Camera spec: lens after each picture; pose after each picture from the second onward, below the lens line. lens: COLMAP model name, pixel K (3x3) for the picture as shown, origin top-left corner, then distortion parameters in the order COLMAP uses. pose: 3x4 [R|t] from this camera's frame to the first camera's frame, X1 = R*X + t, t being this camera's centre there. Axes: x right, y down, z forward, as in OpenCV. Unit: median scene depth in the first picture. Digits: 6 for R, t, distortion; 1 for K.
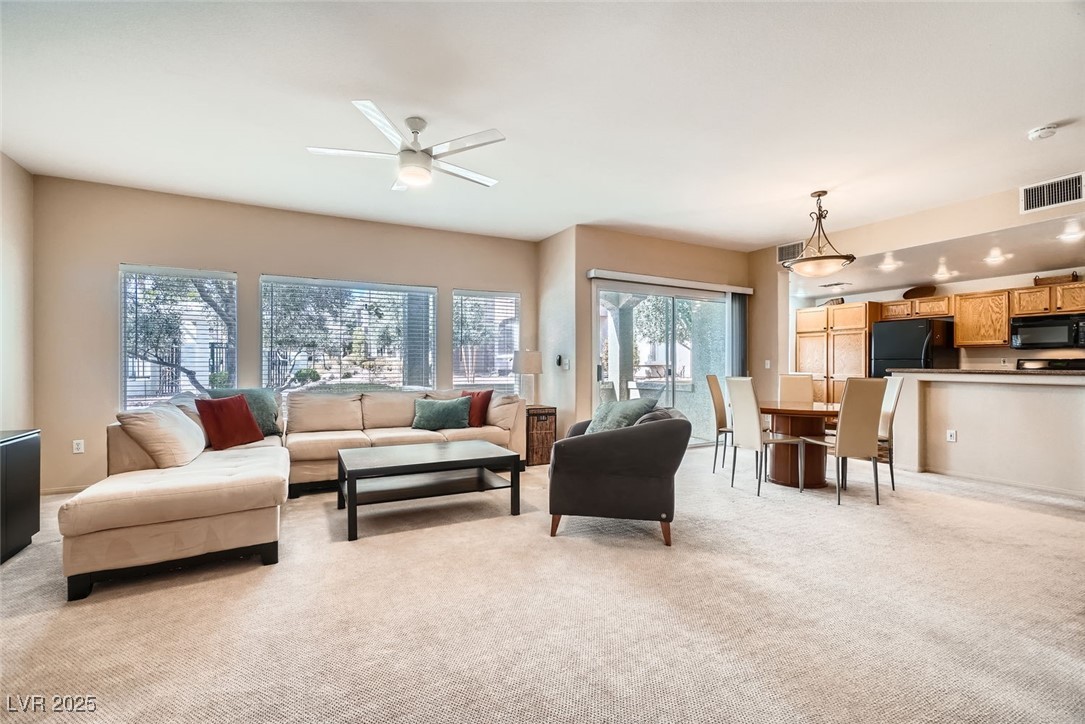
lens RADIAL K [[460.4, 0, 552.5], [0, 460.4, 362.2], [0, 0, 1]] dist [0.001464, 0.004312]
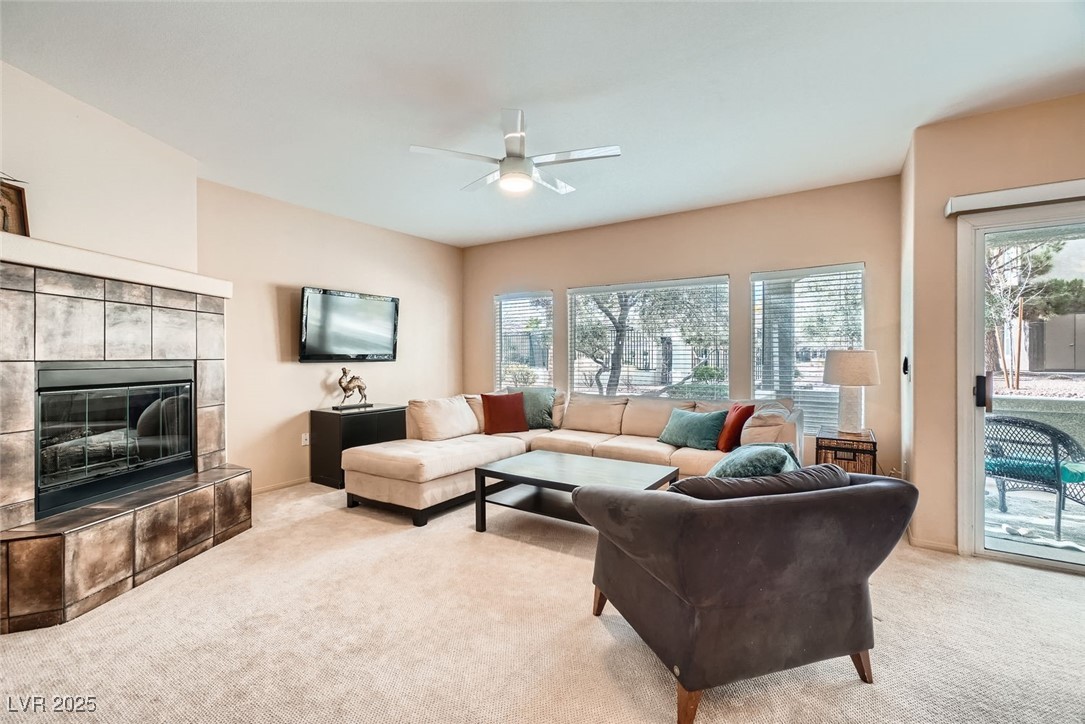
lens RADIAL K [[475.5, 0, 536.5], [0, 475.5, 356.8], [0, 0, 1]] dist [-0.002286, -0.000863]
pose [[0.471046, -0.000600, -0.882108, 0.287760], [0.005400, 0.999983, 0.002203, -0.016593], [0.882092, -0.005801, 0.471041, 0.260139]]
